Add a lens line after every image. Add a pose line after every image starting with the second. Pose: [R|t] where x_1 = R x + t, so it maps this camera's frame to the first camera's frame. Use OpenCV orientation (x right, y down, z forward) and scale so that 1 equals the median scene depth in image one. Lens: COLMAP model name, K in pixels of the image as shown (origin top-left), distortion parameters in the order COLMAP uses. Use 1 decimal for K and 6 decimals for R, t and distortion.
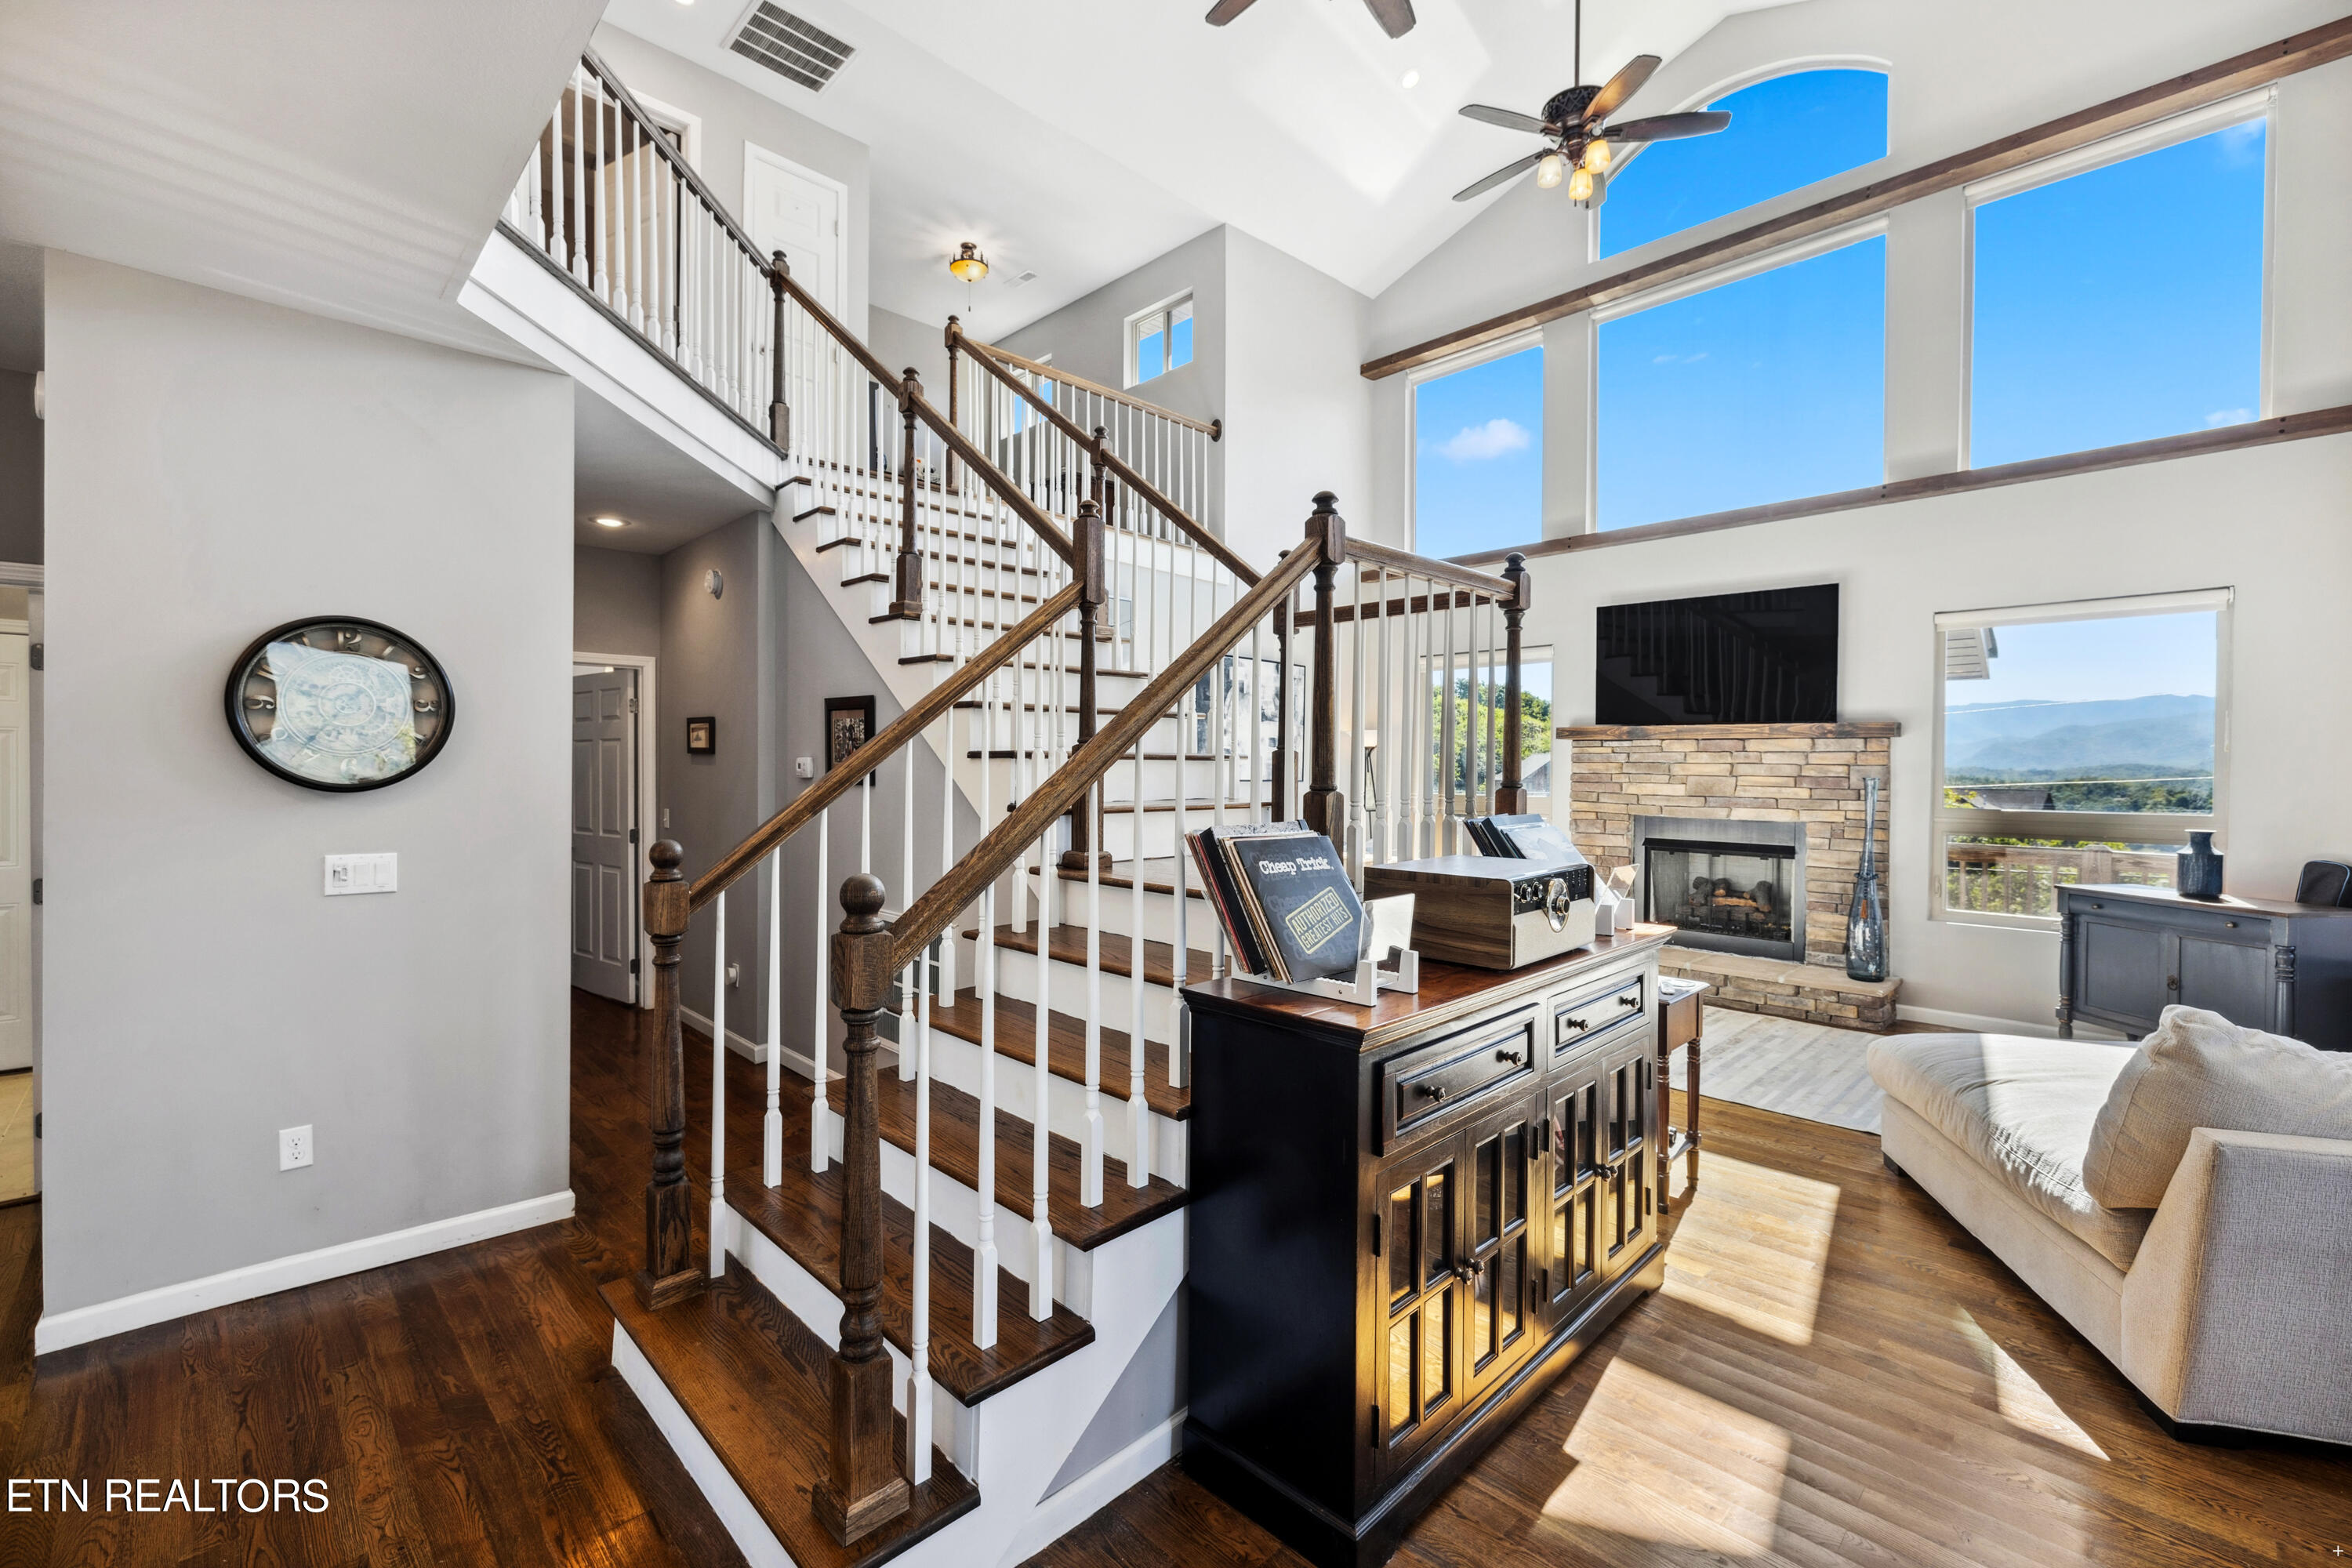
lens RADIAL K [[995.6, 0, 1166.8], [0, 995.6, 778.5], [0, 0, 1]] dist [0.001349, -0.000512]
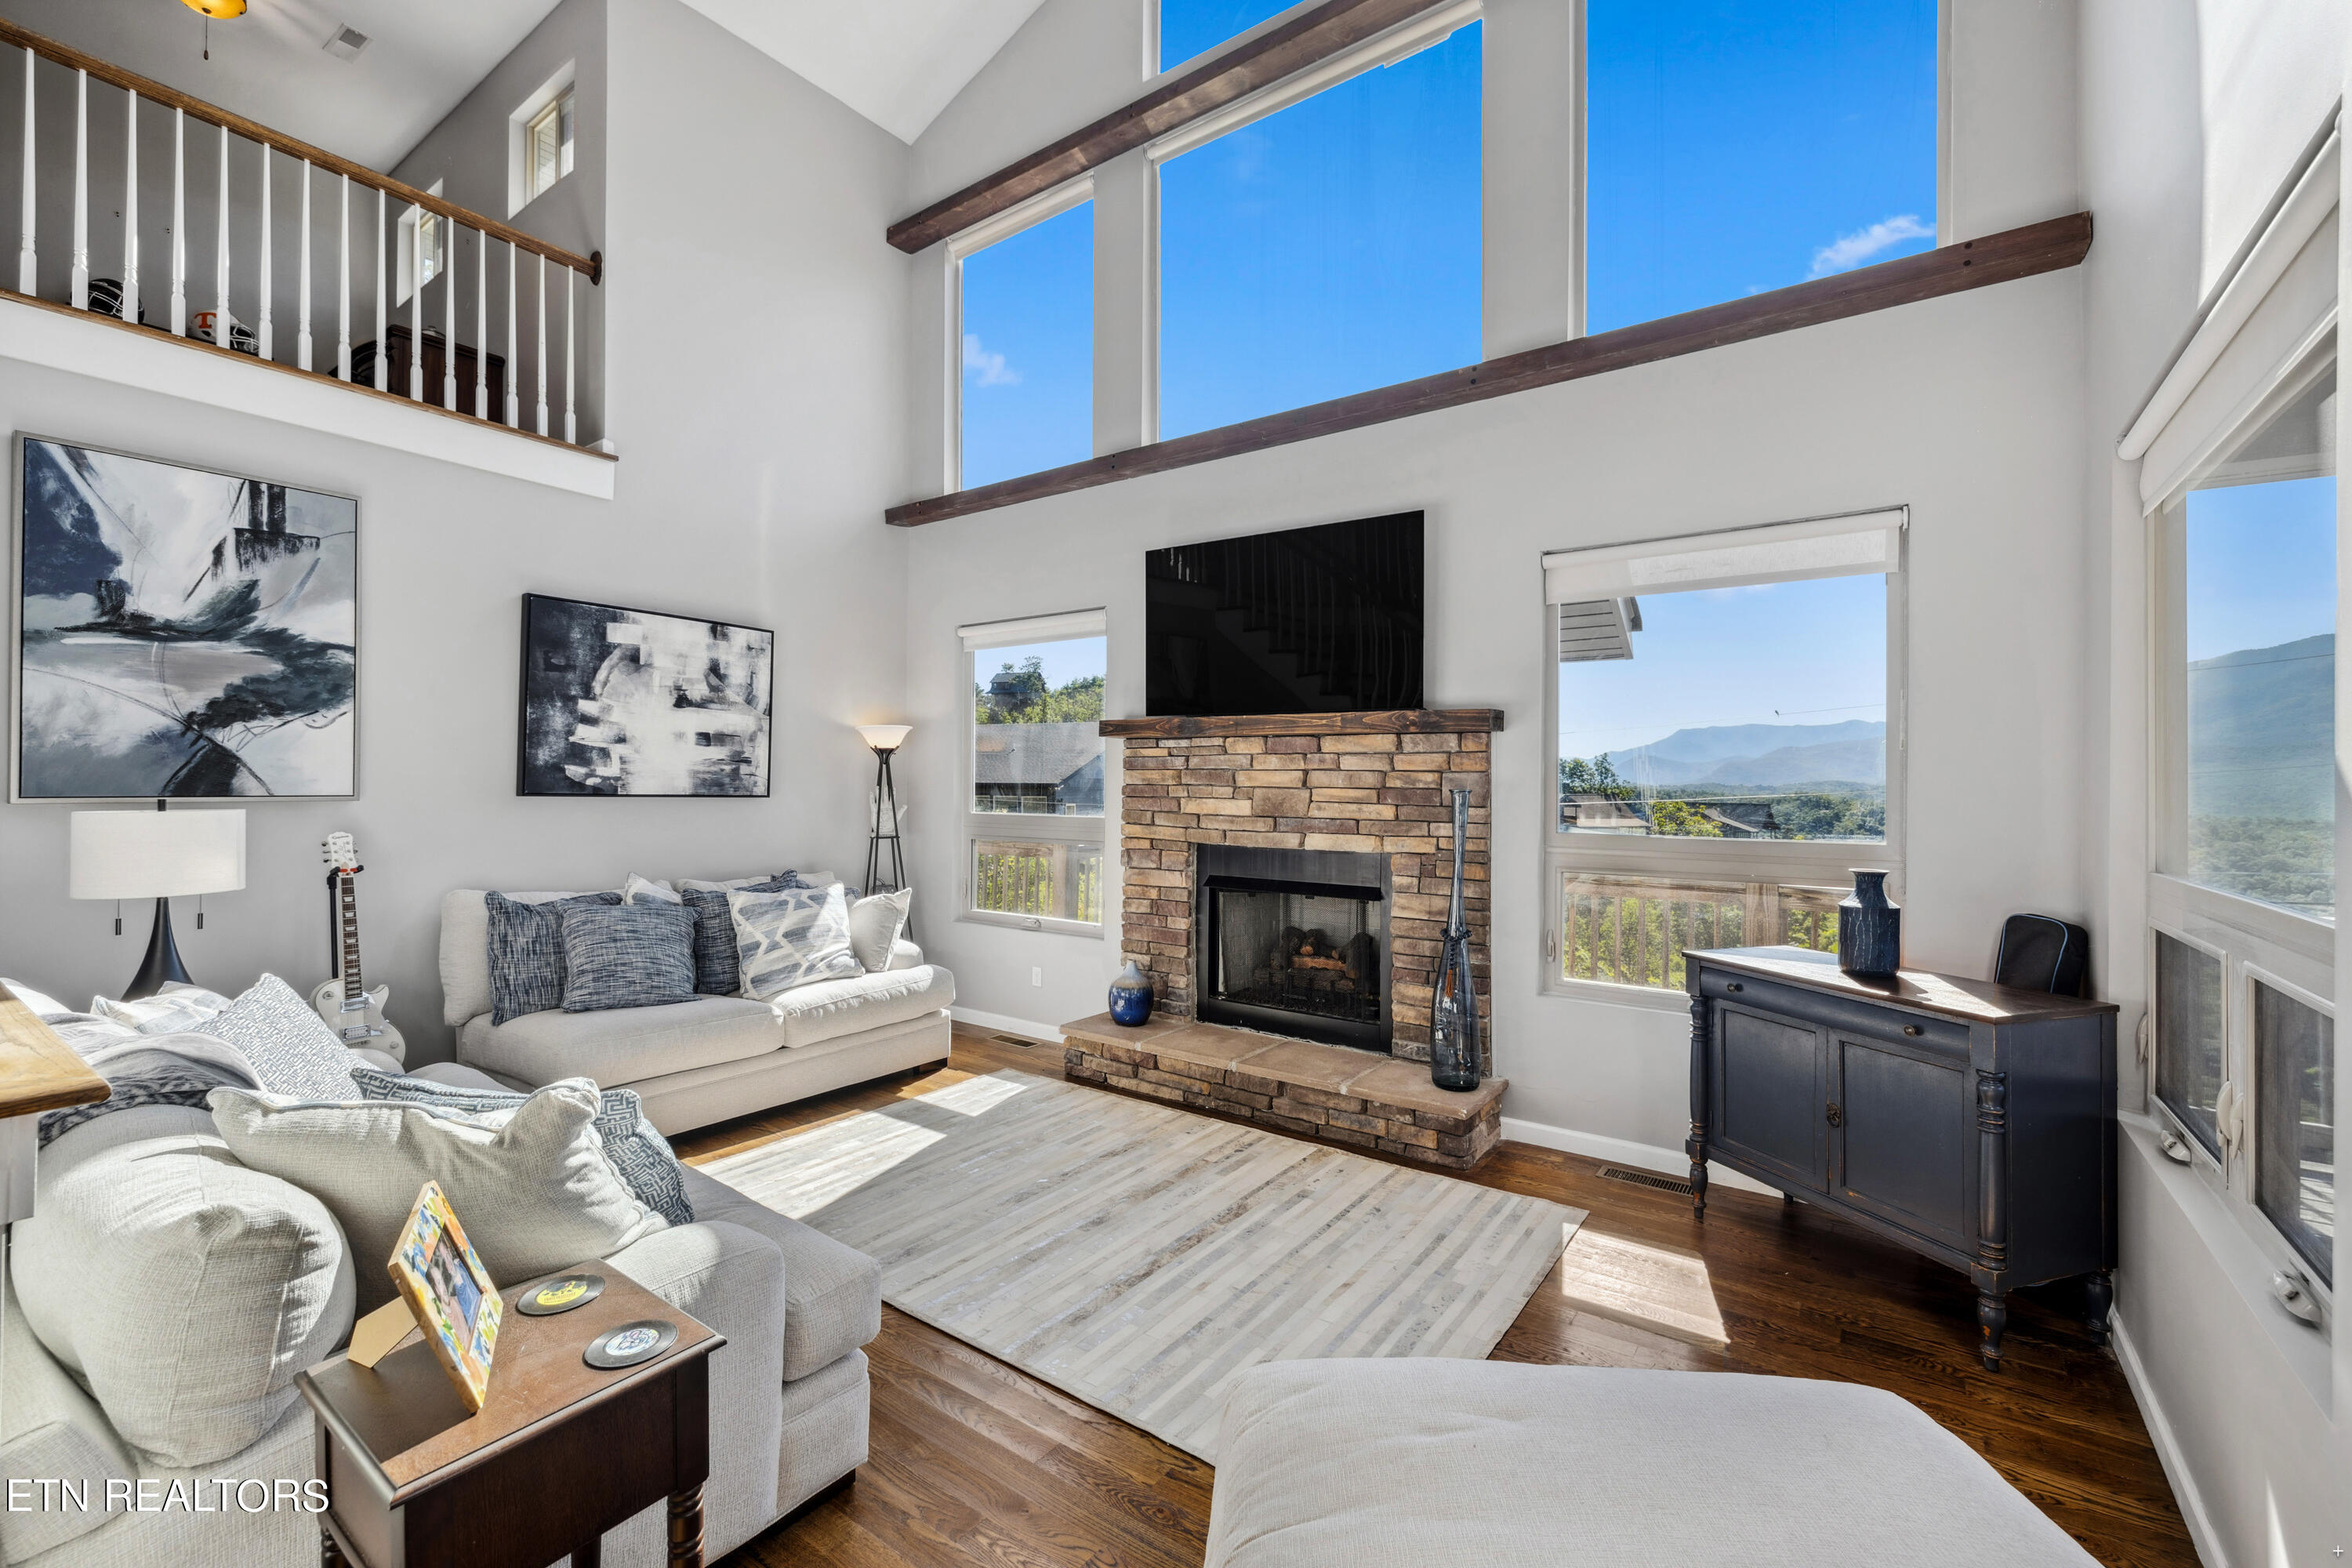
lens RADIAL K [[995.6, 0, 1166.8], [0, 995.6, 778.5], [0, 0, 1]] dist [0.001349, -0.000512]
pose [[0.983794, 0.001321, 0.179296, 0.366255], [0.001524, 0.999875, -0.015728, 0.001921], [-0.179295, 0.015747, 0.983669, 0.344512]]
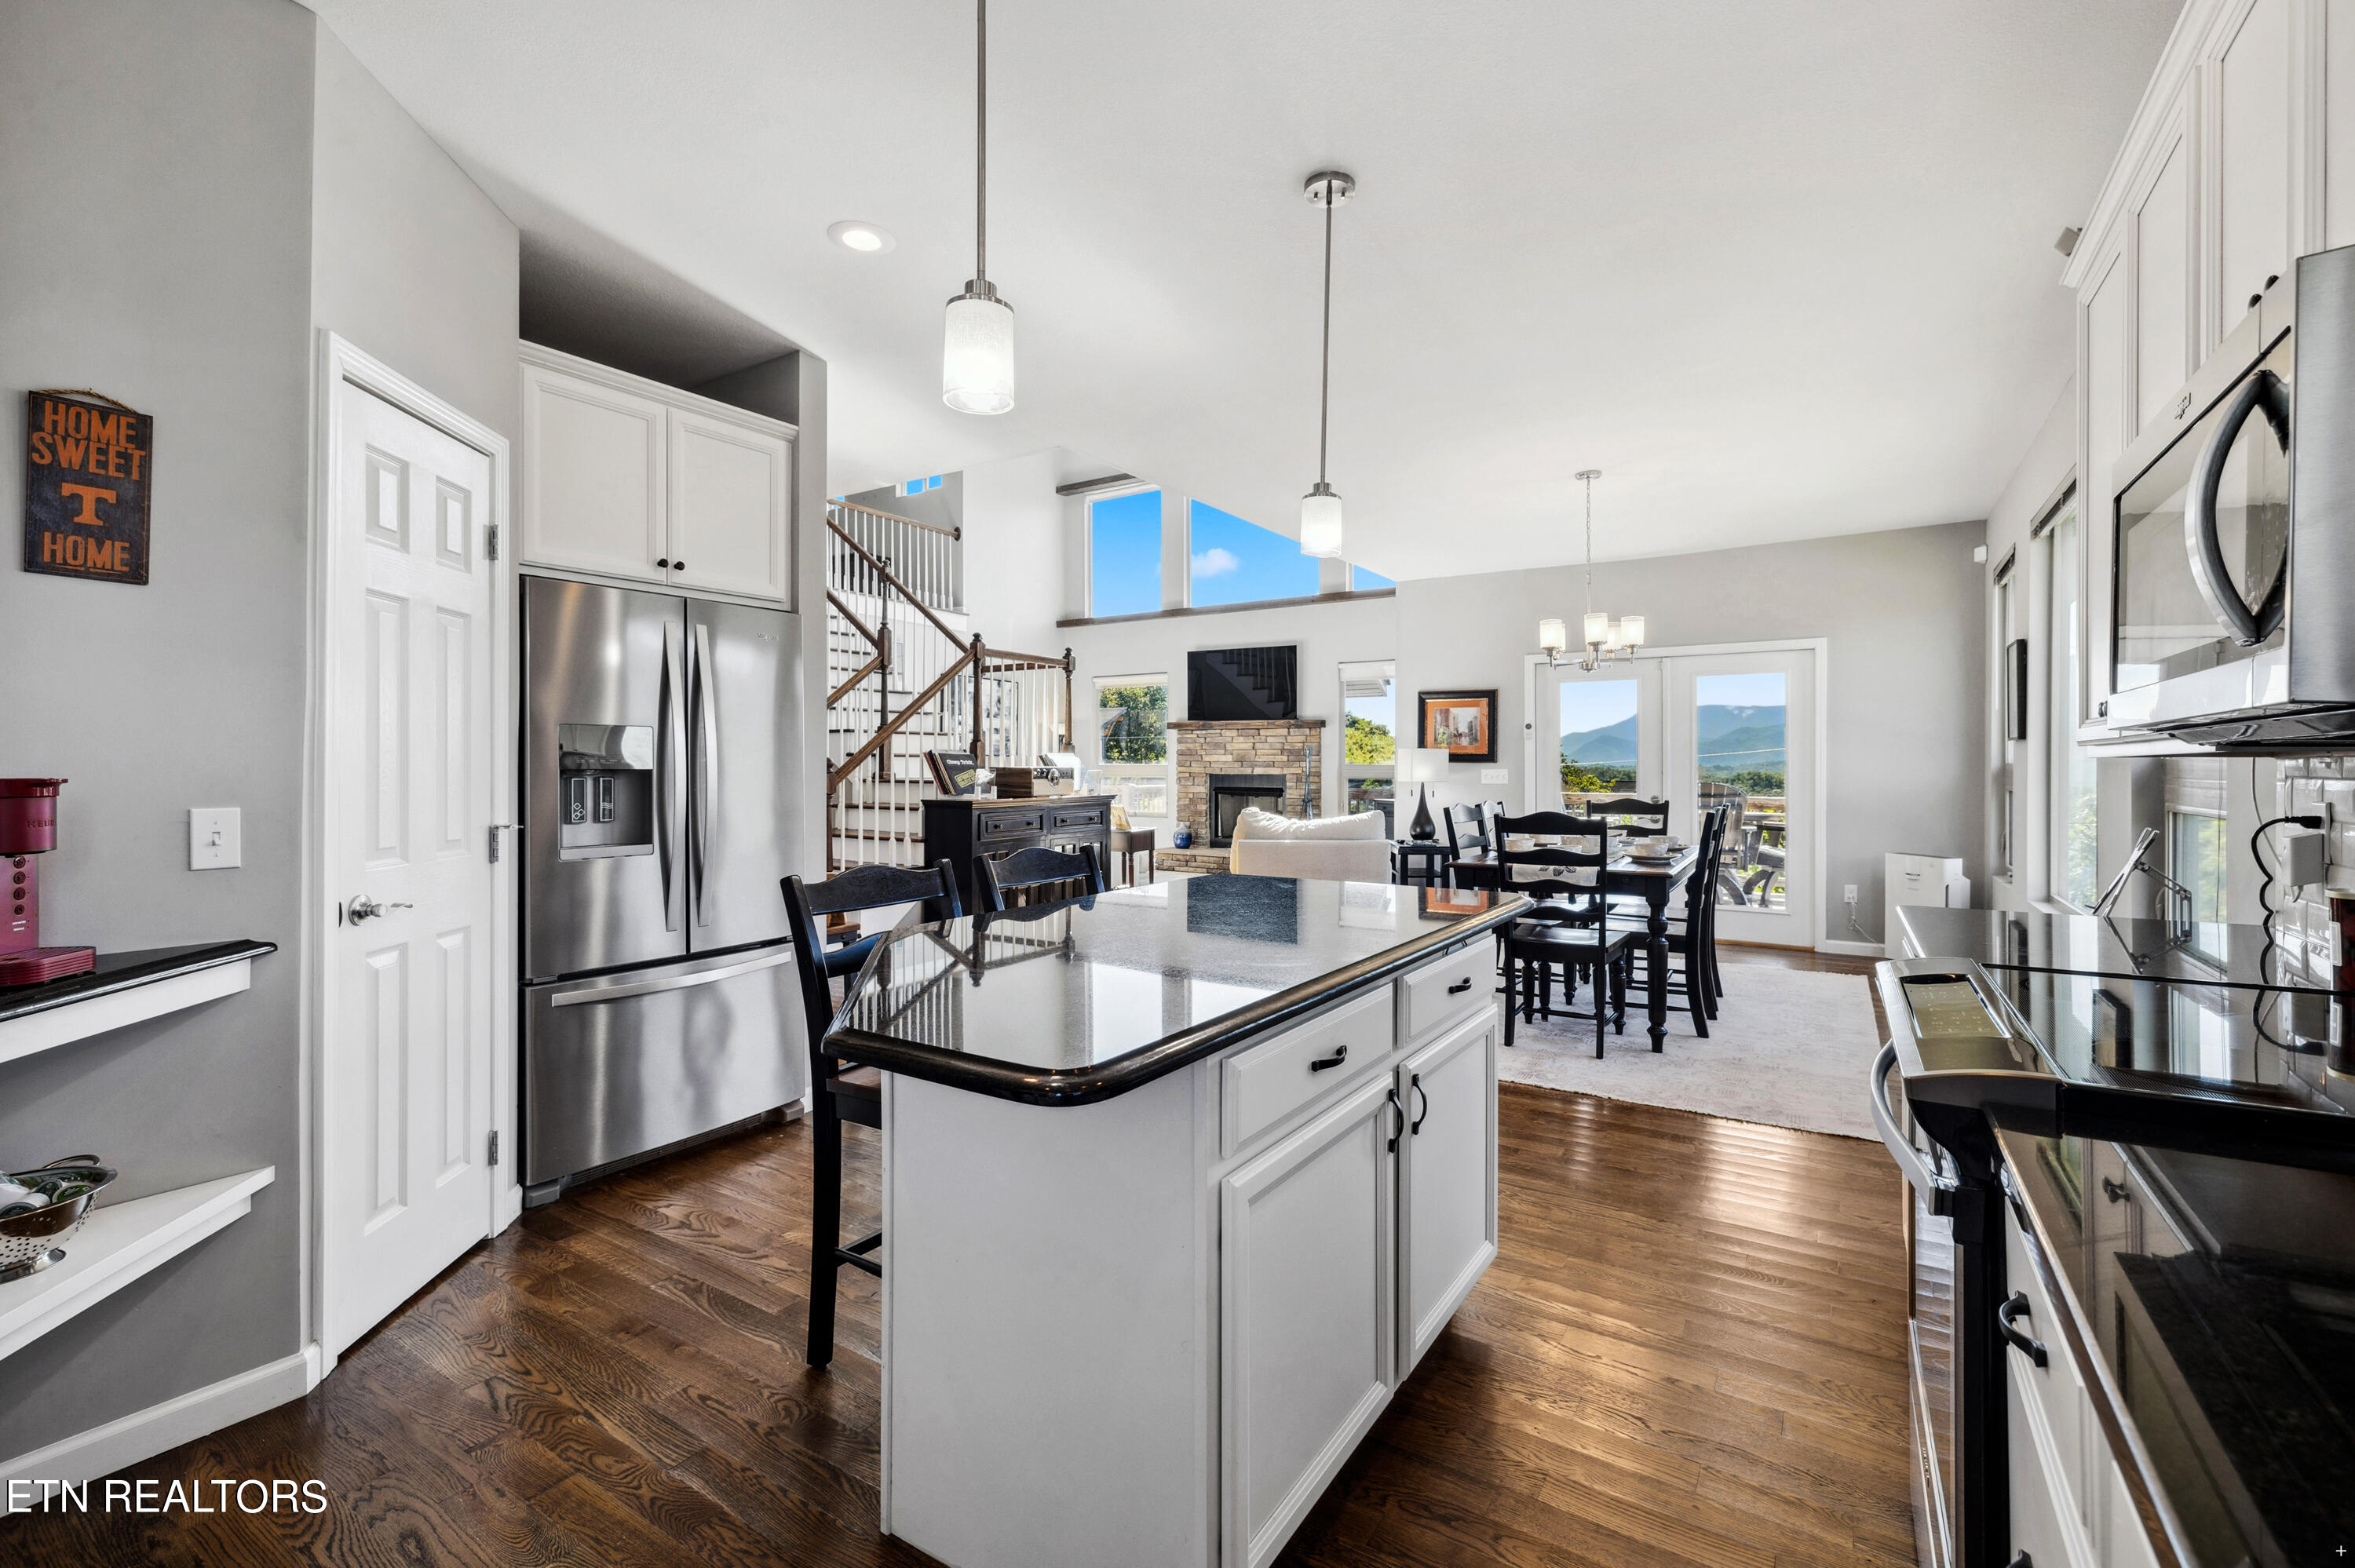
lens RADIAL K [[1014.2, 0, 1184.1], [0, 1014.2, 772.8], [0, 0, 1]] dist [-0.000818, -0.000414]
pose [[0.972445, -0.007016, 0.233025, 0.025533], [0.008397, 0.999953, -0.004933, 0.049476], [-0.232979, 0.006753, 0.972458, -0.777361]]
